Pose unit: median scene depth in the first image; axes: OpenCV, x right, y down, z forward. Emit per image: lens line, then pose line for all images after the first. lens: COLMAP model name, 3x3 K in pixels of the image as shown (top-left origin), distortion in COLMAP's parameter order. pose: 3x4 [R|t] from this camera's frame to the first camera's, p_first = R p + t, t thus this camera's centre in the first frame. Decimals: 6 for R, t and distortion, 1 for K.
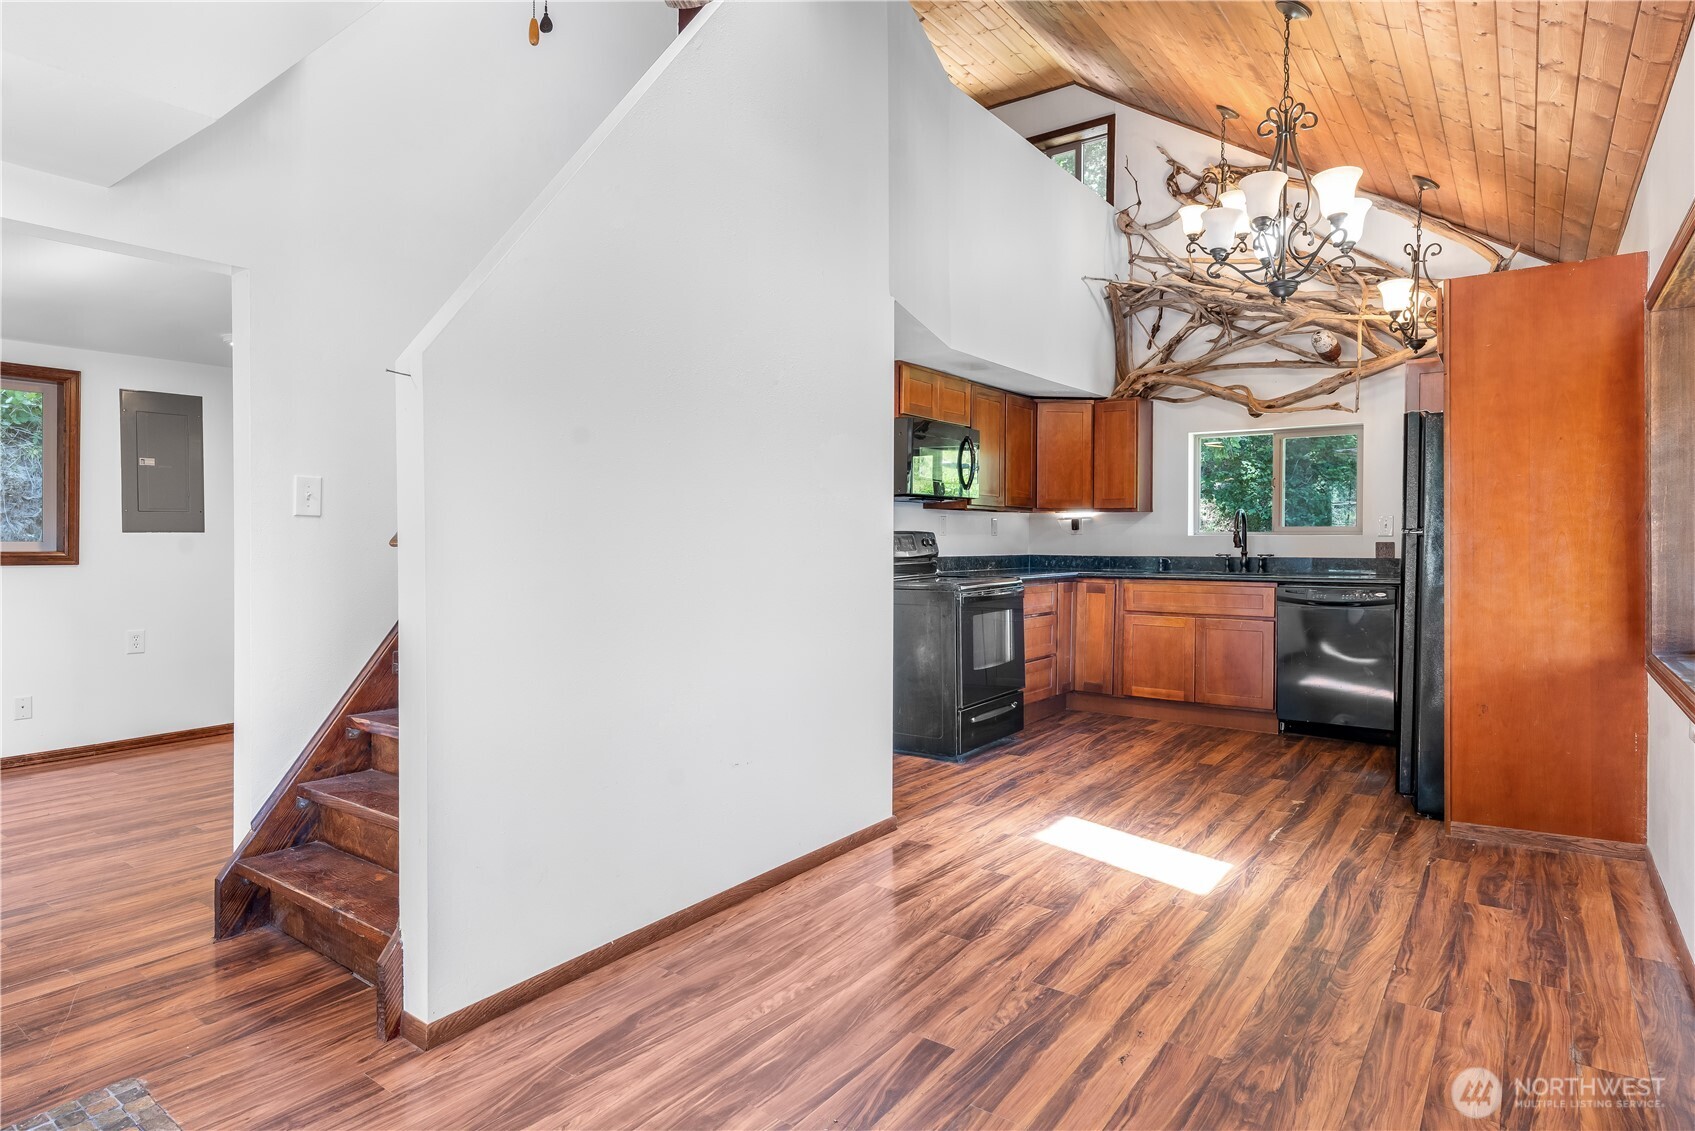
lens RADIAL K [[955.2, 0, 847.2], [0, 955.2, 558.8], [0, 0, 1]] dist [-0.001333, 0.003446]
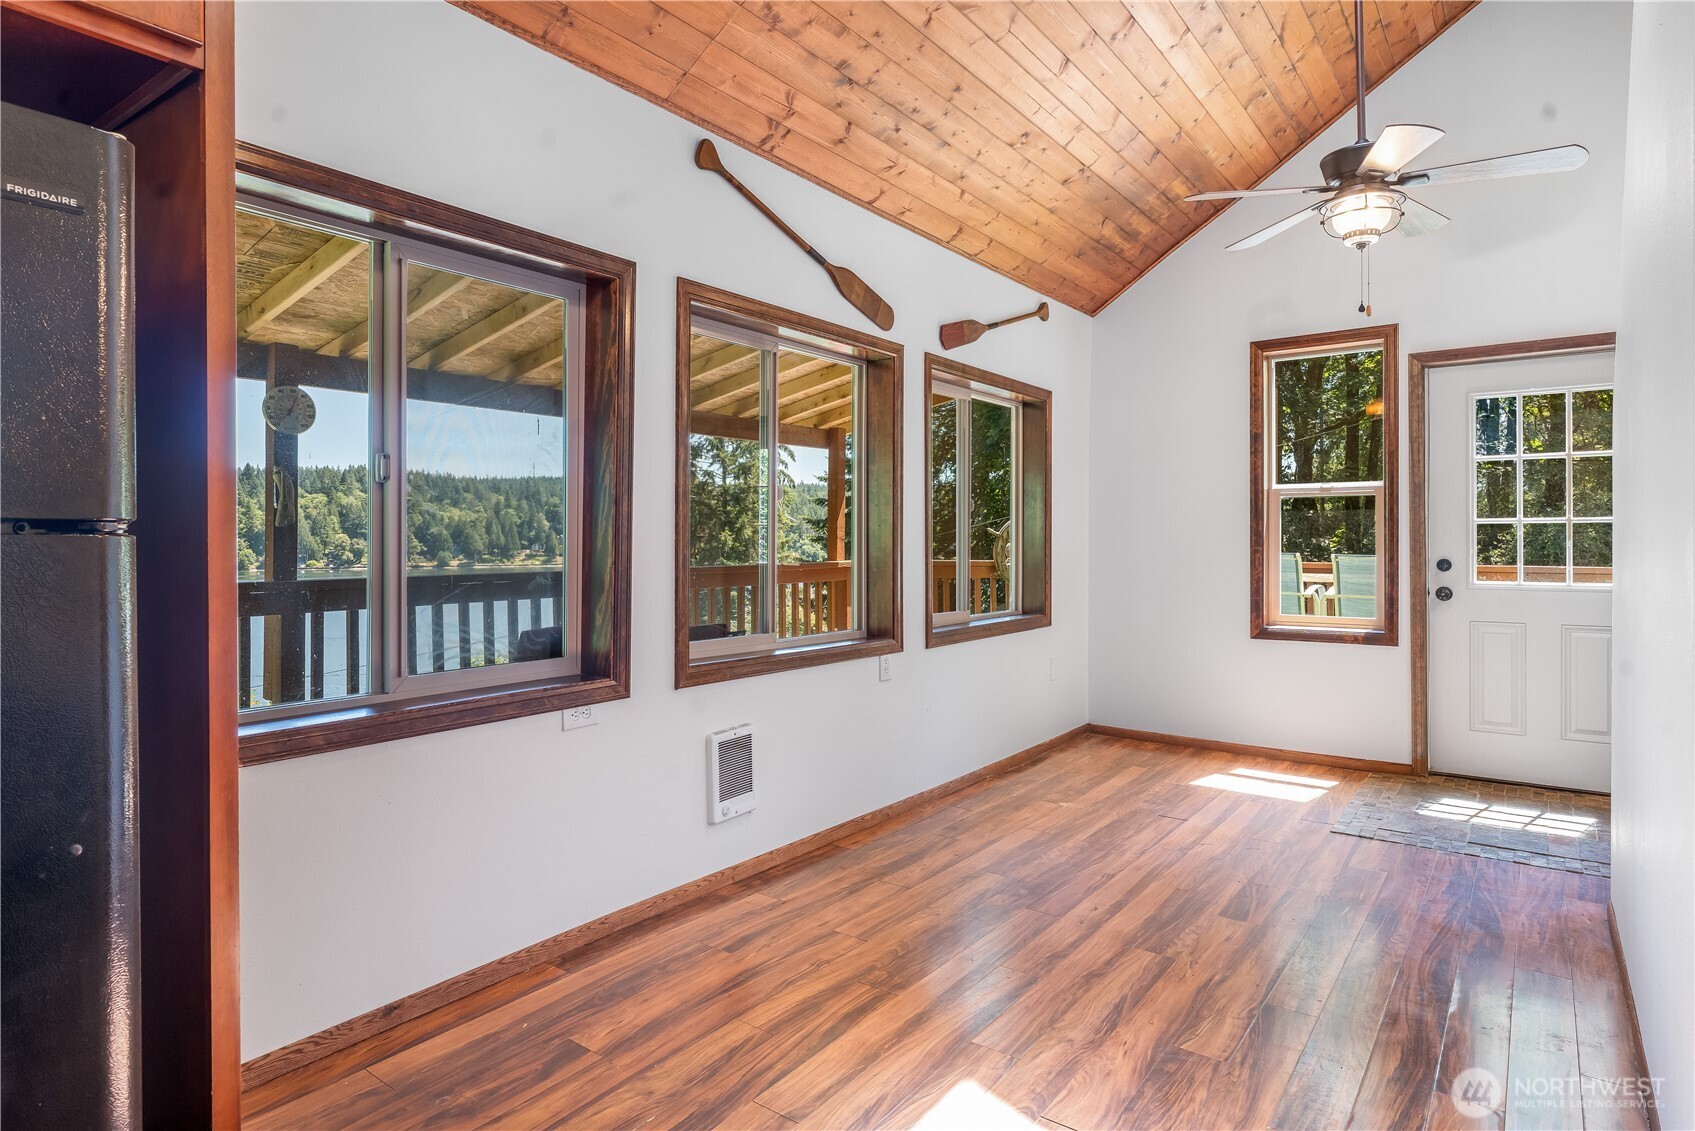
lens RADIAL K [[955.2, 0, 847.2], [0, 955.2, 558.8], [0, 0, 1]] dist [-0.001333, 0.003446]
pose [[-0.999991, 0.003968, 0.001168, 0.524110], [0.004012, 0.999172, 0.040499, -0.044307], [-0.001007, 0.040503, -0.999179, 1.922313]]
